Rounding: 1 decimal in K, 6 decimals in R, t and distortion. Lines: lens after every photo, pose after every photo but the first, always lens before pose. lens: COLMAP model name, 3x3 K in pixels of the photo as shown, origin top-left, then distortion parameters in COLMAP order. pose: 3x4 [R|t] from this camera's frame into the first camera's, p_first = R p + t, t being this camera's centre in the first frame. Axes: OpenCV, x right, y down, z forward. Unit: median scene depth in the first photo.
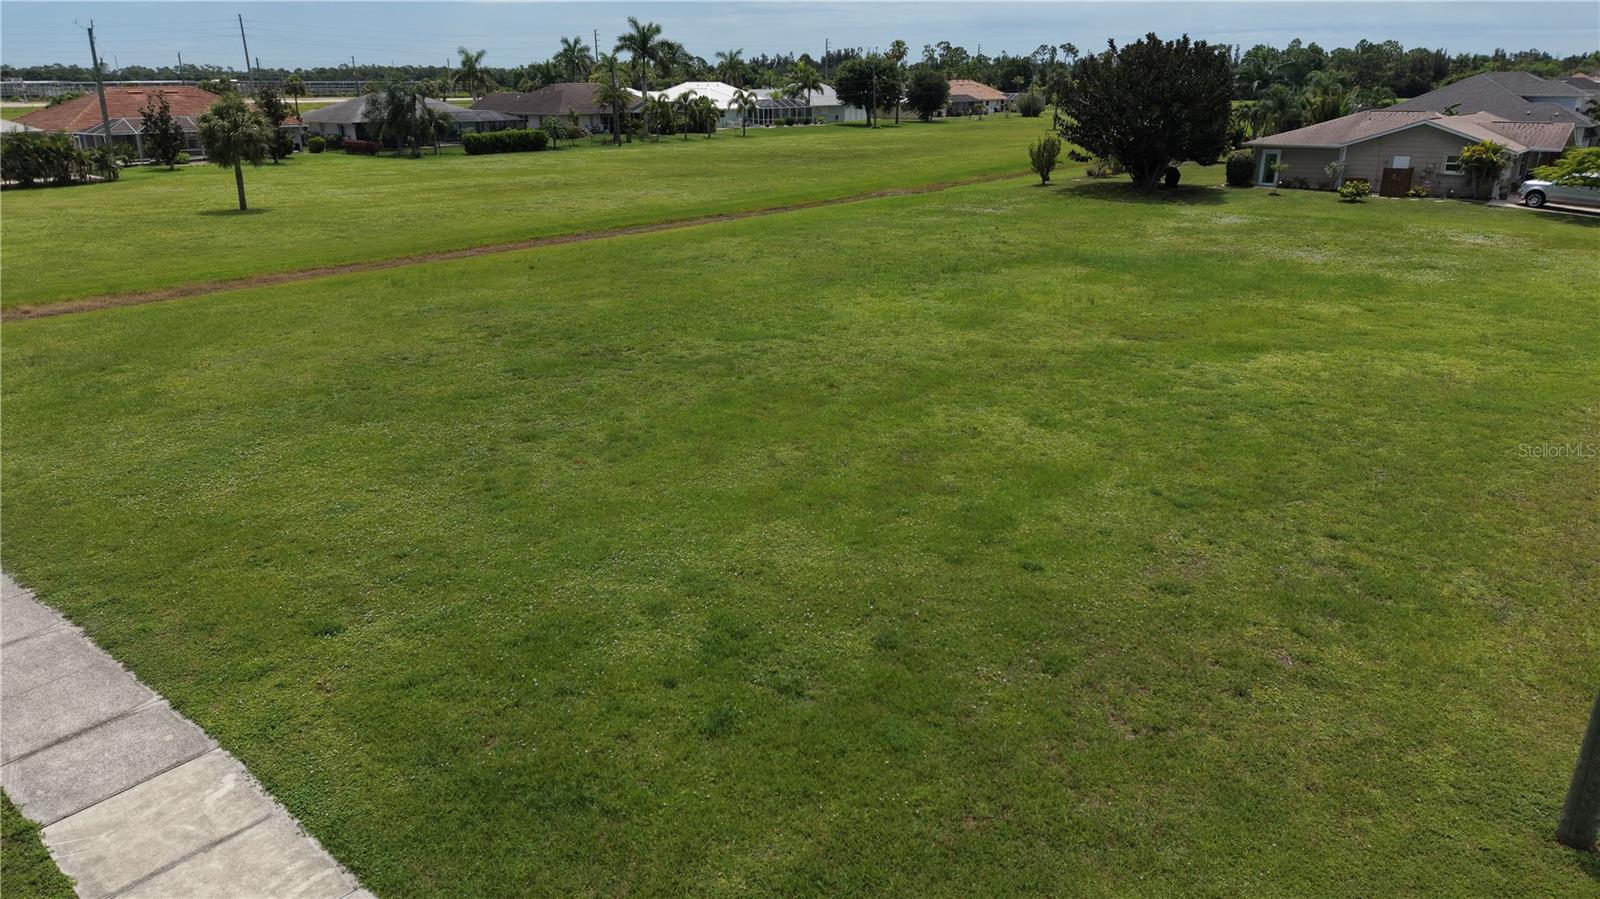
lens RADIAL K [[1065.3, 0, 789.4], [0, 1065.3, 452.0], [0, 0, 1]] dist [0.033003, -0.030396]
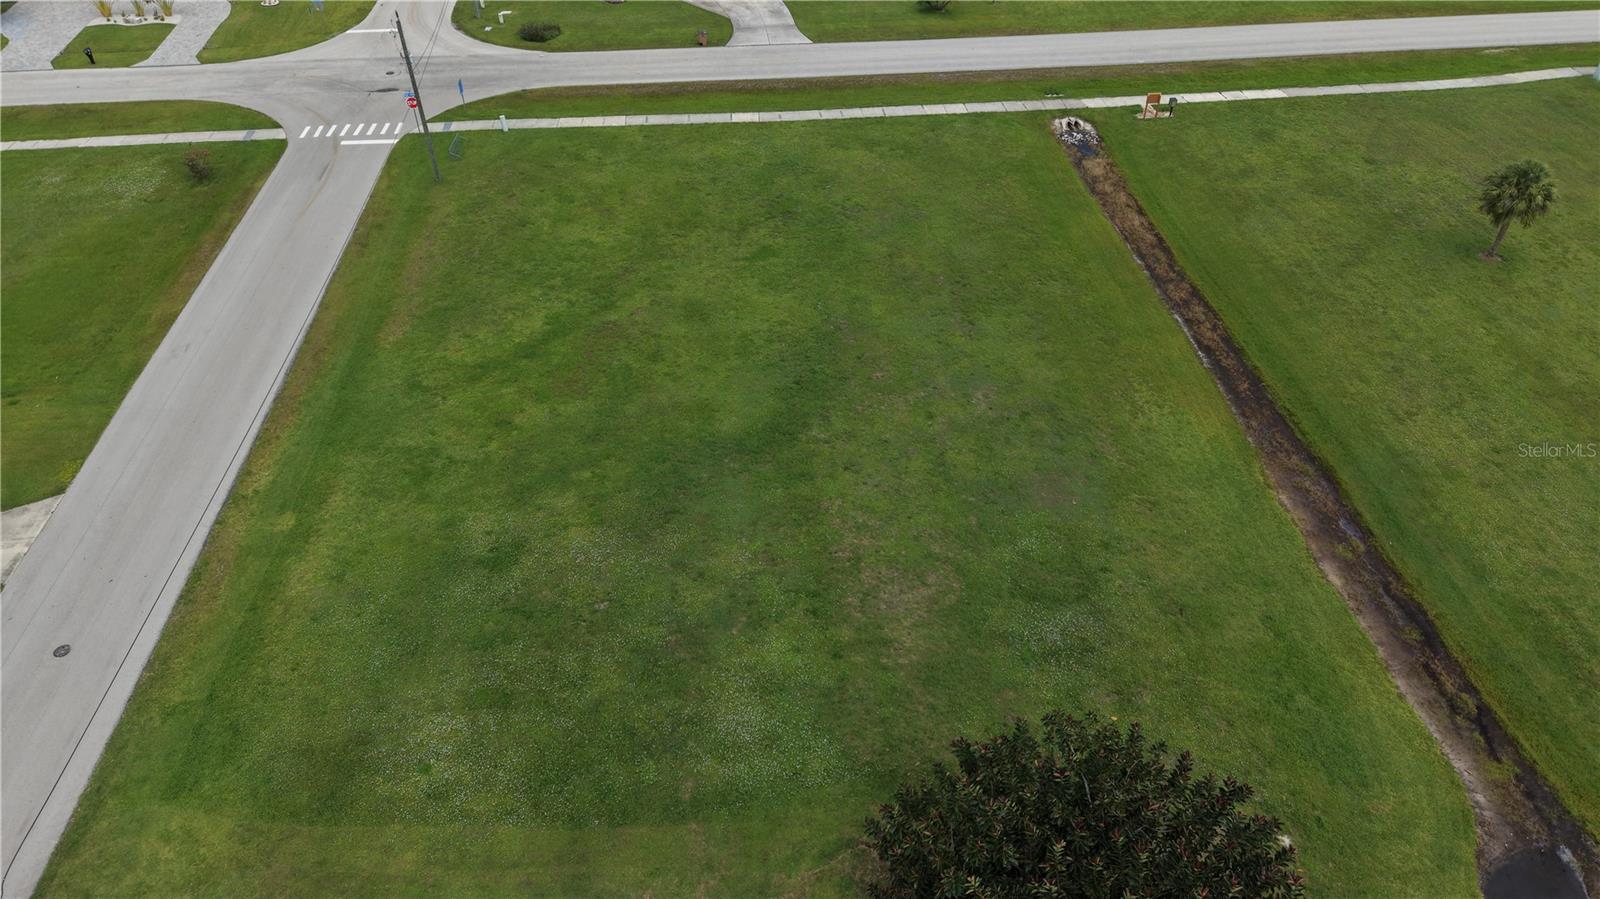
lens RADIAL K [[1065.3, 0, 805.7], [0, 1065.3, 452.6], [0, 0, 1]] dist [0.033003, -0.030396]
pose [[-0.711150, 0.461713, -0.530176, 0.549526], [-0.225750, 0.564216, 0.794165, -0.724118], [0.665810, 0.684457, -0.297011, 0.908366]]
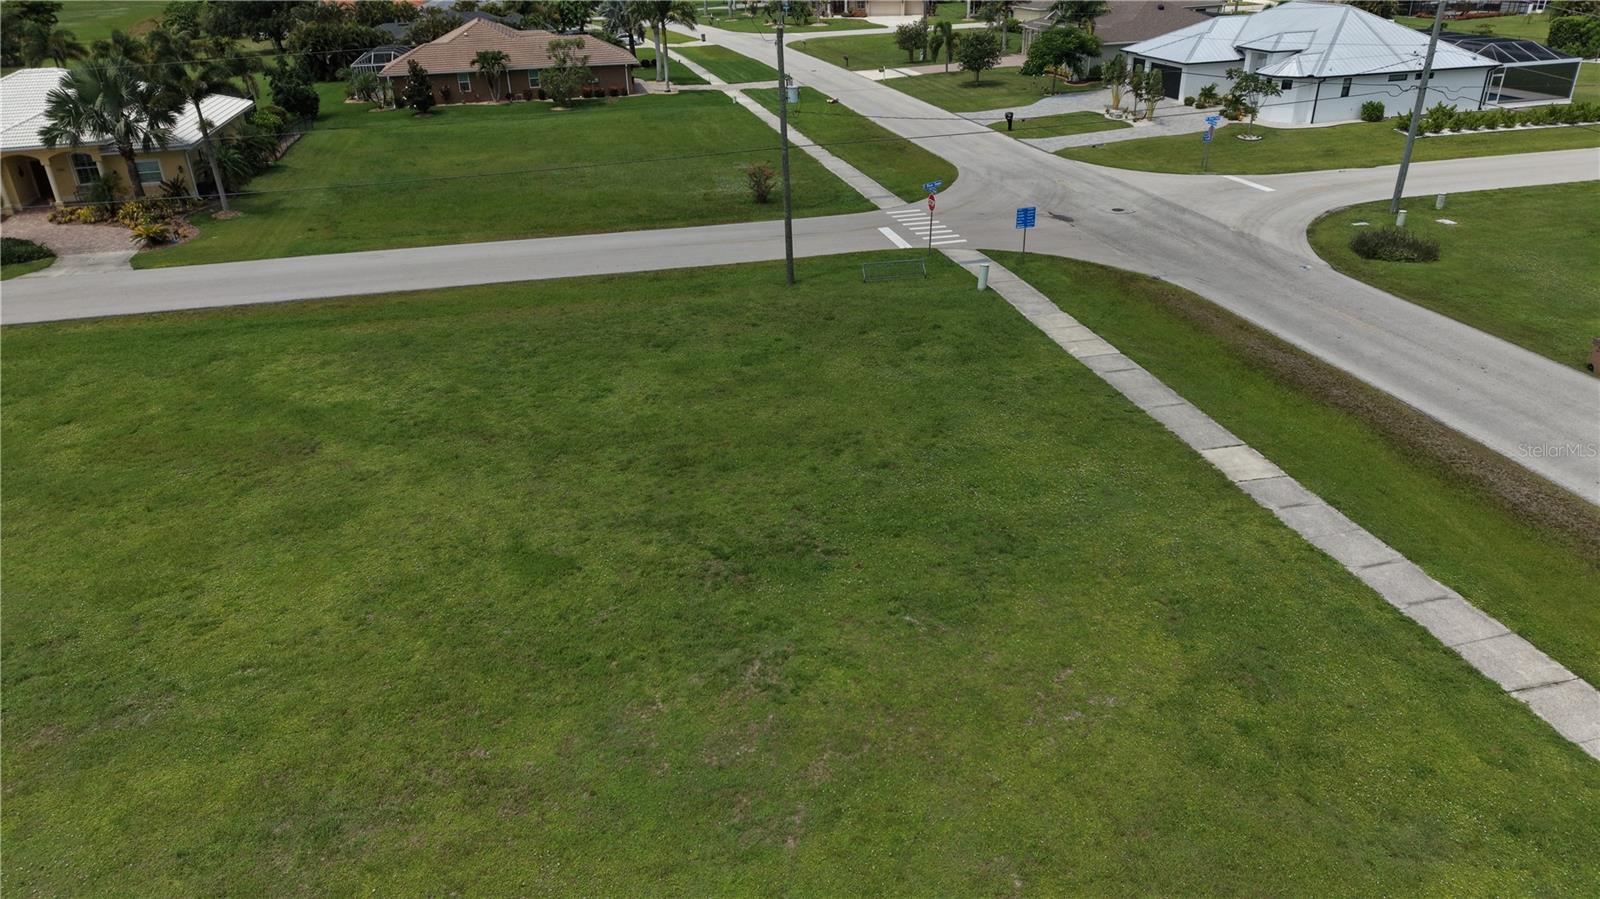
lens RADIAL K [[1065.3, 0, 797.9], [0, 1065.3, 451.7], [0, 0, 1]] dist [0.033003, -0.030396]
pose [[-0.797192, -0.246170, 0.551258, -0.308686], [0.225842, 0.725203, 0.650444, -0.322608], [-0.559893, 0.643025, -0.522530, 0.601437]]
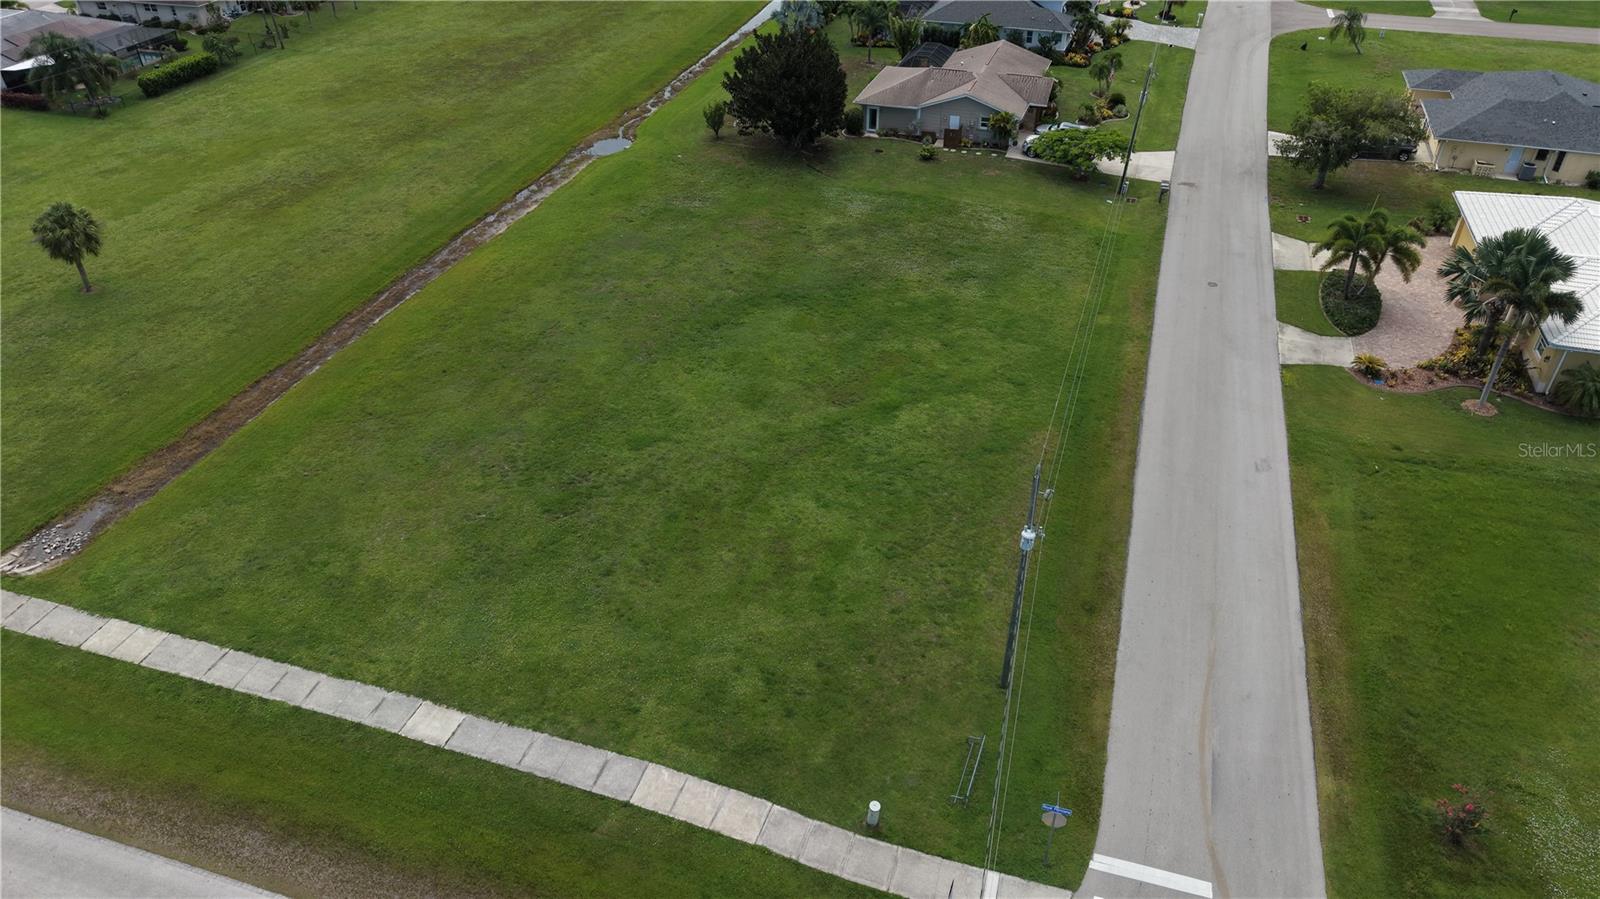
lens RADIAL K [[1065.3, 0, 793.0], [0, 1065.3, 450.4], [0, 0, 1]] dist [0.033003, -0.030396]
pose [[0.930457, -0.215435, 0.296375, -0.162213], [0.124475, 0.946628, 0.297323, -0.284572], [-0.344611, -0.239755, 0.907613, -0.348346]]
